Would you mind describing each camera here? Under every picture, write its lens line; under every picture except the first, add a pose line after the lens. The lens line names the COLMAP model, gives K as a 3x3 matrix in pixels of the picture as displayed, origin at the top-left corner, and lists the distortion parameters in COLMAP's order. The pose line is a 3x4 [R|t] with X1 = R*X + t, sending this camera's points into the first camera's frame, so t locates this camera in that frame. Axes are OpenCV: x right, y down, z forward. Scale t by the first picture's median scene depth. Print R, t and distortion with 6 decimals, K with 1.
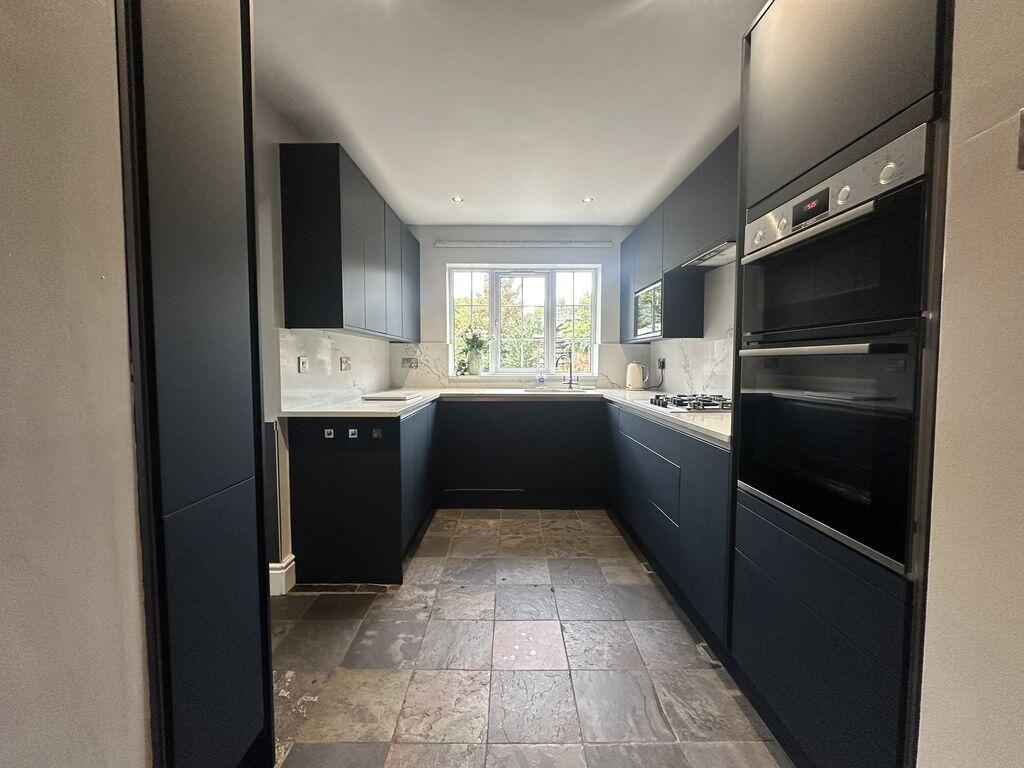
lens RADIAL K [[406.7, 0, 511.3], [0, 406.7, 383.3], [0, 0, 1]] dist [-0.005191, 0.000338]
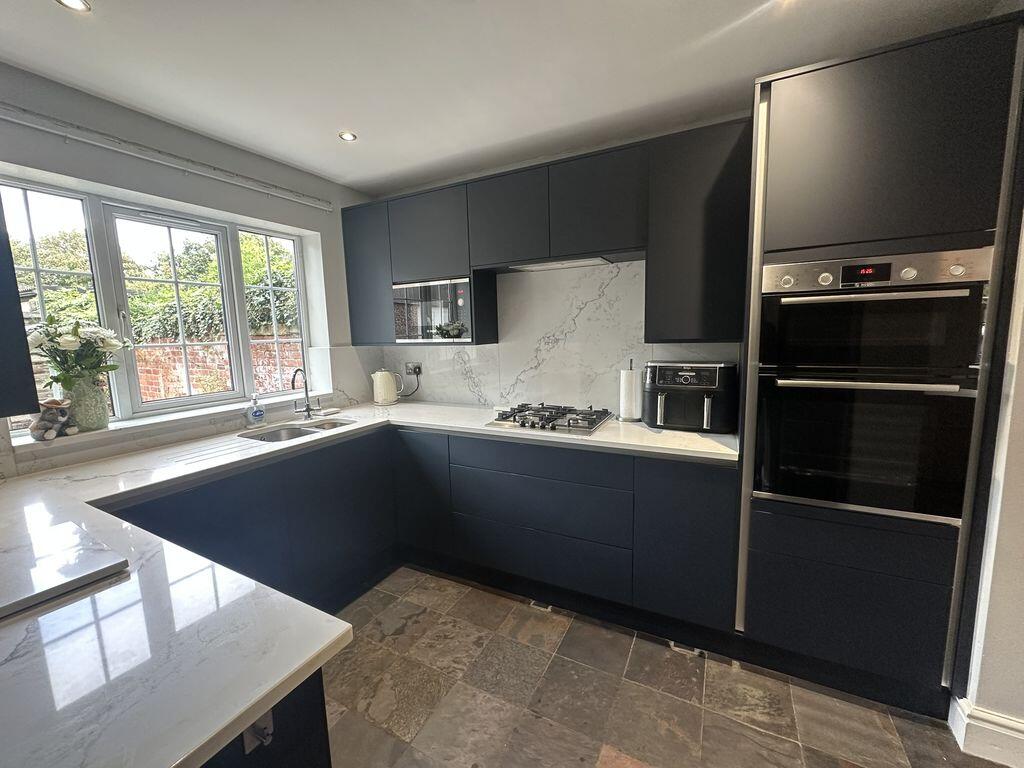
lens RADIAL K [[406.7, 0, 511.3], [0, 406.7, 383.3], [0, 0, 1]] dist [-0.005191, 0.000338]
pose [[0.471580, -0.126765, 0.872664, -0.319353], [0.075115, 0.991791, 0.103478, -0.103100], [-0.878618, 0.016752, 0.477231, 0.465987]]
